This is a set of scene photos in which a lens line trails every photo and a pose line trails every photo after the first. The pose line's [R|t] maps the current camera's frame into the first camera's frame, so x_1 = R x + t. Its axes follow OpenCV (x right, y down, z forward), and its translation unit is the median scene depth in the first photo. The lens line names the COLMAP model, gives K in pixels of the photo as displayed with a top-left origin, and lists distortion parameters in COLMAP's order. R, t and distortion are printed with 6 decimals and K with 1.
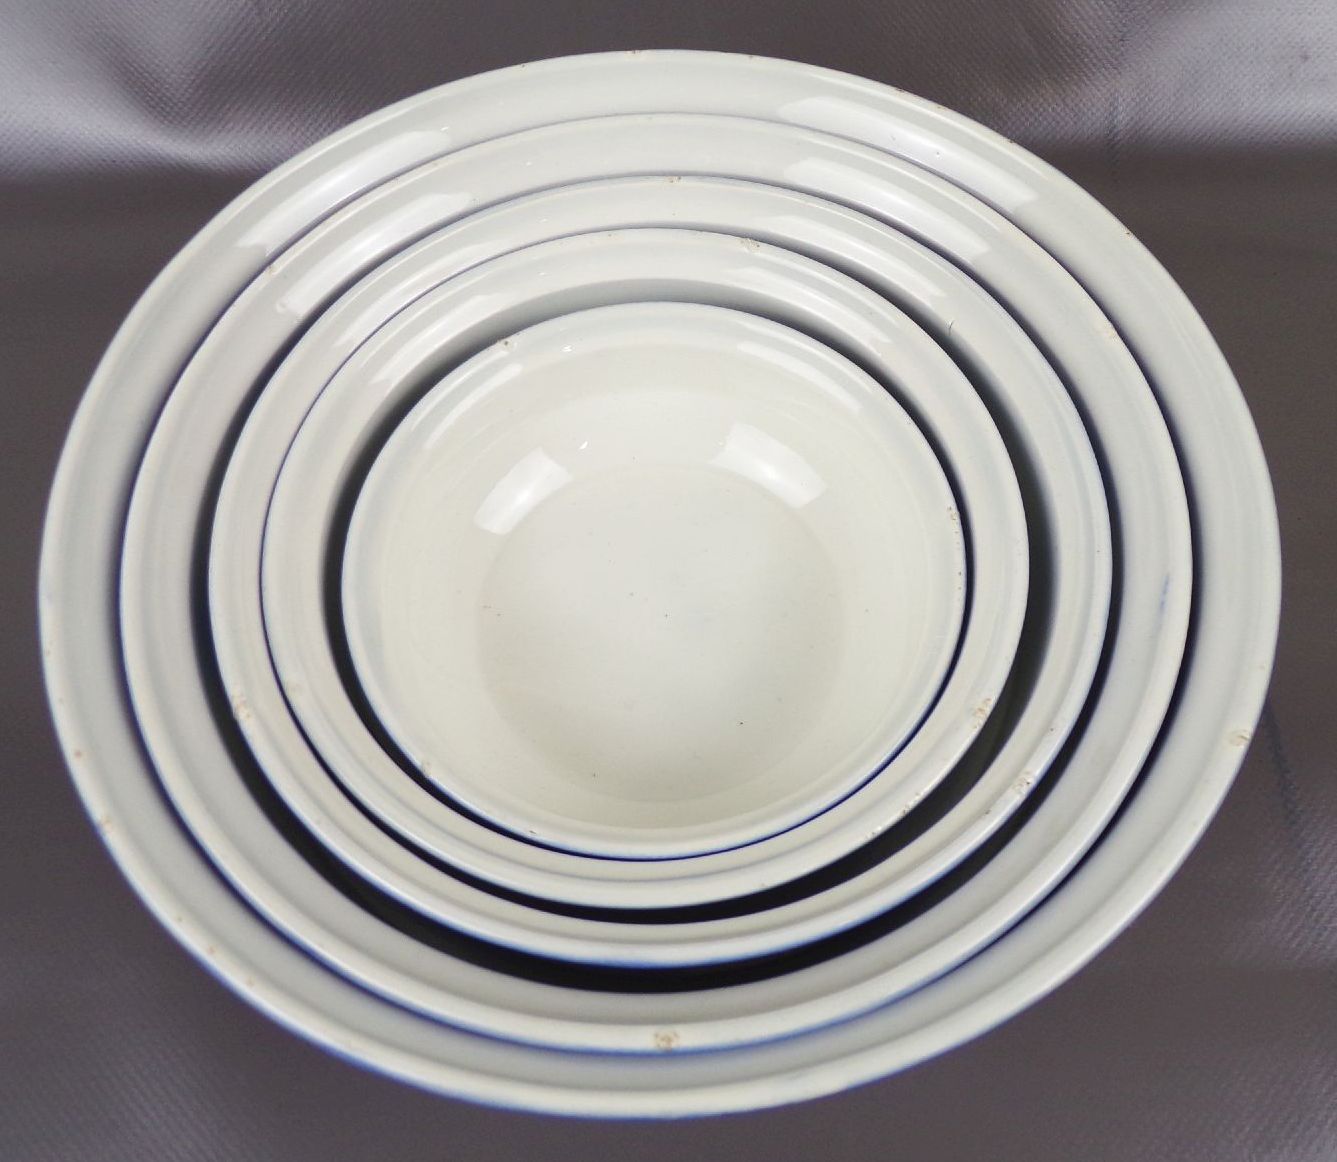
lens RADIAL K [[1326.2, 0, 668.5], [0, 1326.2, 581.0], [0, 0, 1]] dist [0.012327, -0.023469]
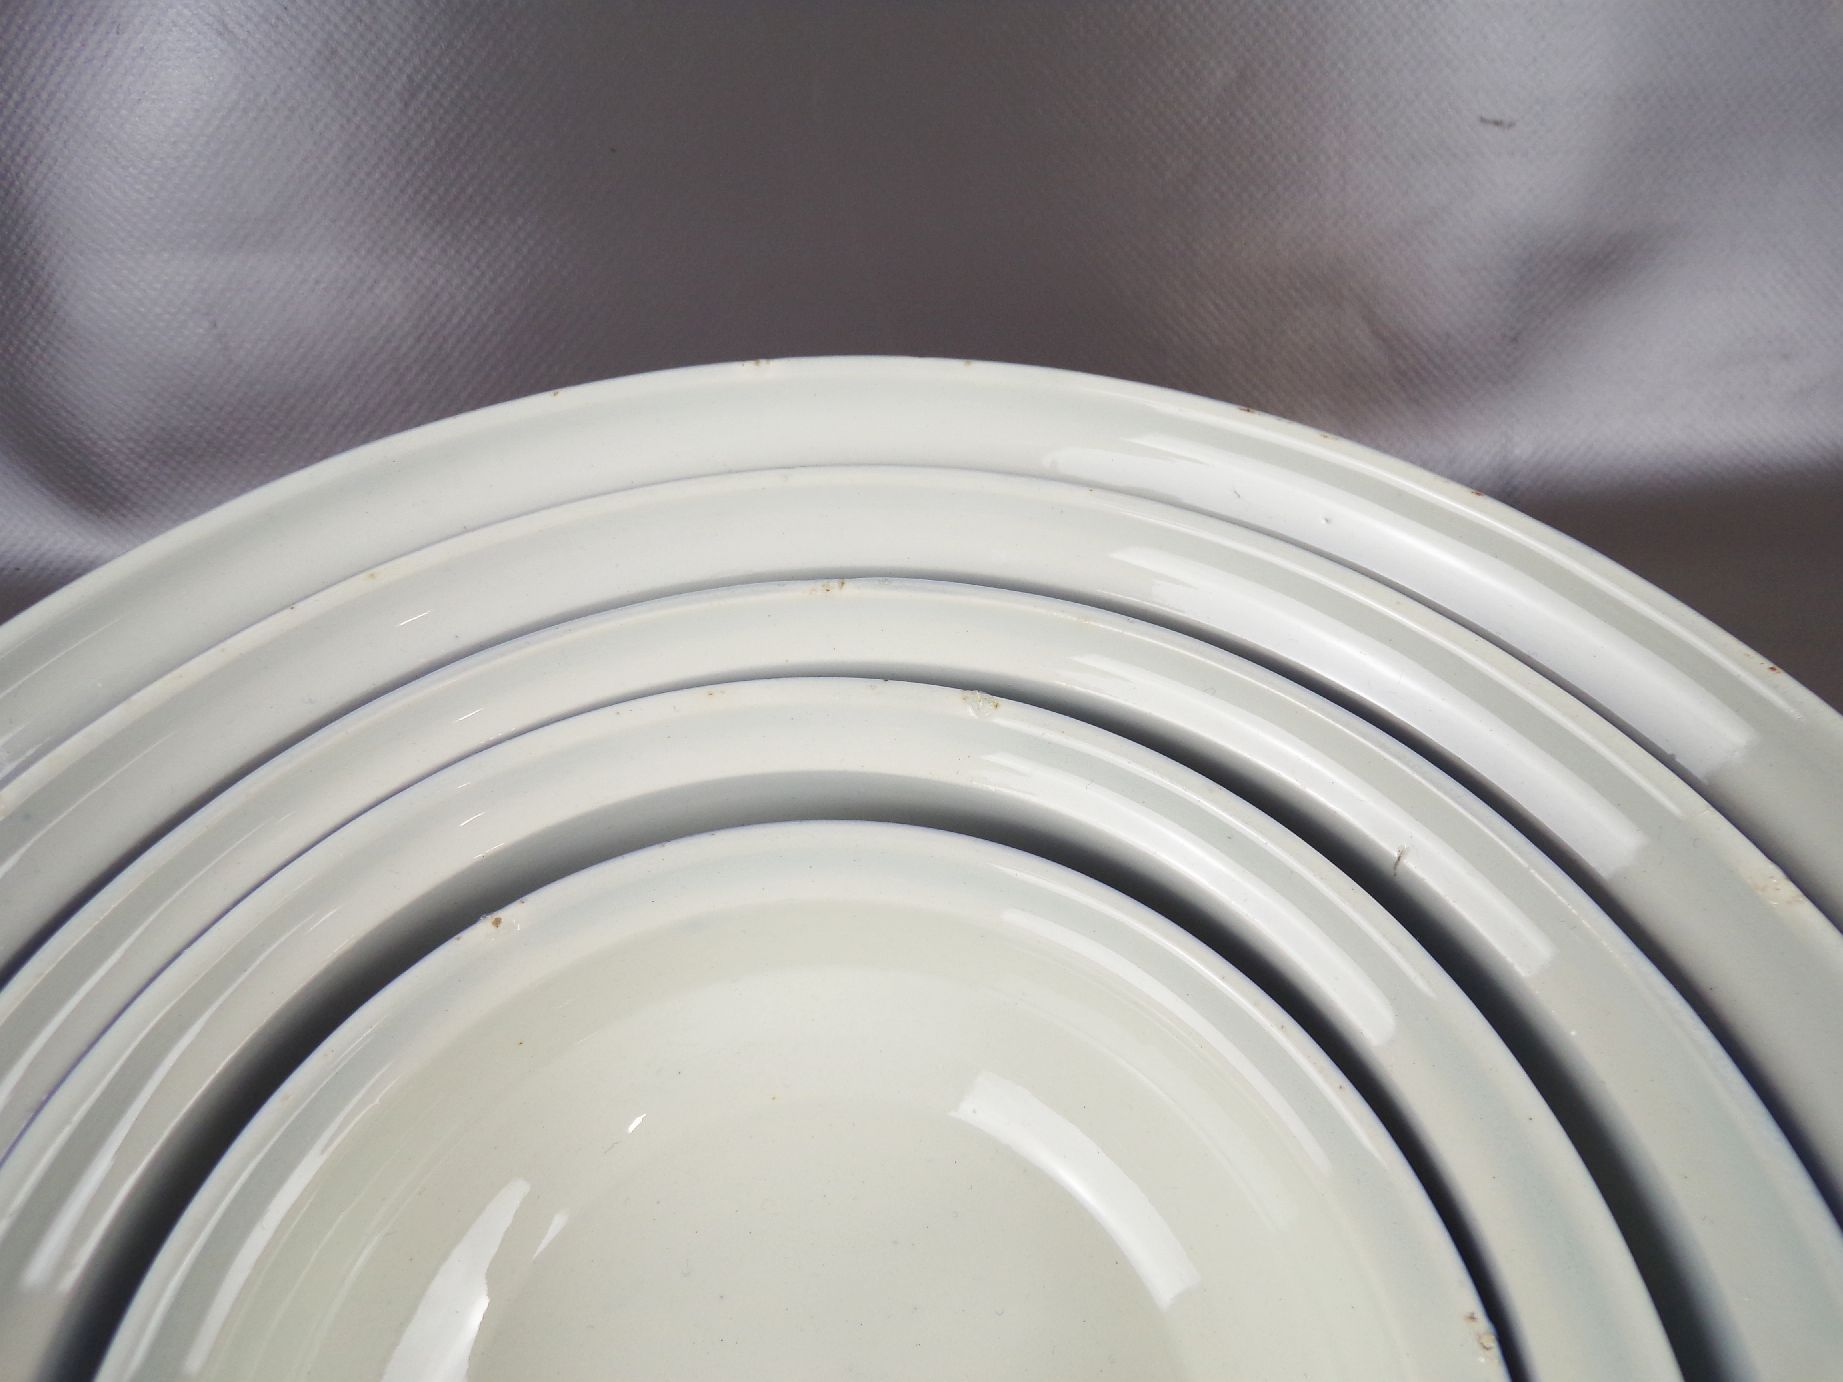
lens RADIAL K [[1288.3, 0, 921.5], [0, 1288.3, 691.0], [0, 0, 1]] dist [-0.005657, -0.003090]
pose [[0.999285, -0.037210, 0.006769, 0.034795], [0.037818, 0.985250, -0.166891, -0.174369], [-0.000460, 0.167027, 0.985952, 0.502517]]
